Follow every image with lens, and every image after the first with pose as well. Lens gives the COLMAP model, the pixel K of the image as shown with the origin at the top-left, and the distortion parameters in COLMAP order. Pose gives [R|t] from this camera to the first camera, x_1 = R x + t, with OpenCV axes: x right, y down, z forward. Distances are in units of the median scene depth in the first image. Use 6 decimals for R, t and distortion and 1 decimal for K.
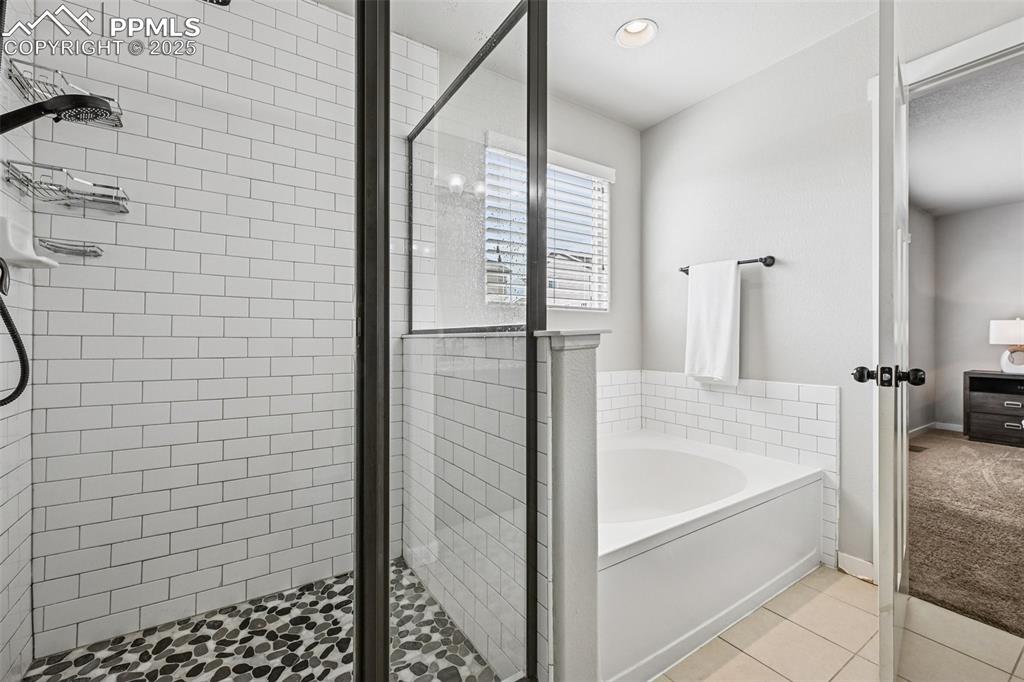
lens RADIAL K [[427.9, 0, 510.5], [0, 427.9, 340.1], [0, 0, 1]] dist [-0.000215, -0.000283]
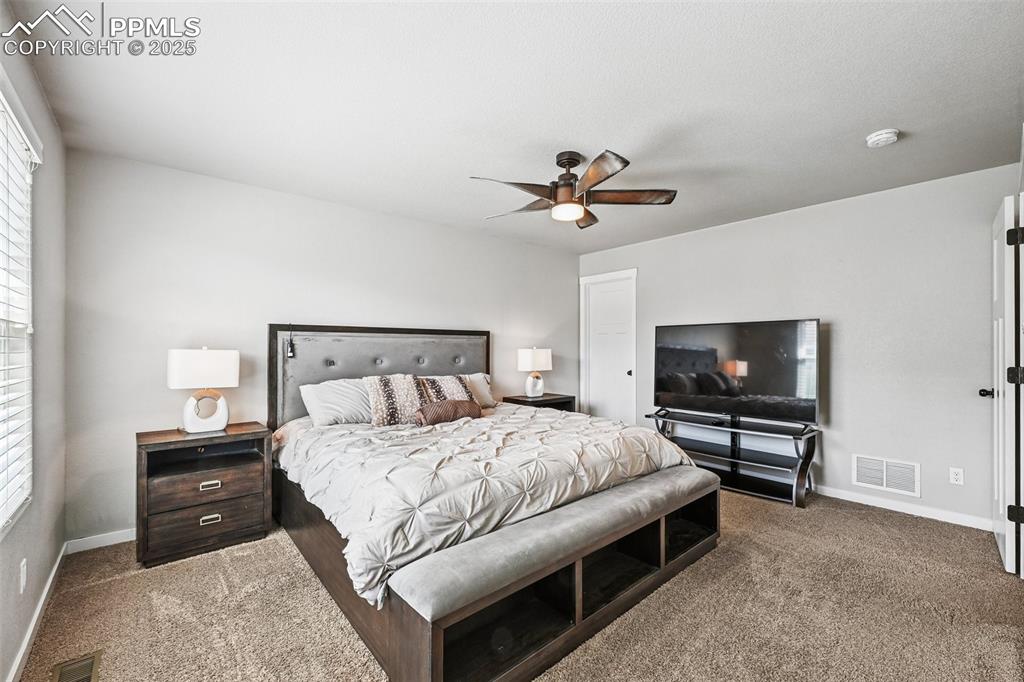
lens RADIAL K [[427.9, 0, 511.7], [0, 427.9, 346.1], [0, 0, 1]] dist [-0.000215, -0.000283]
pose [[-0.139069, 0.008536, 0.990246, 0.465197], [-0.000419, 0.999962, -0.008678, -0.046476], [-0.990283, -0.001622, -0.139060, 0.618052]]
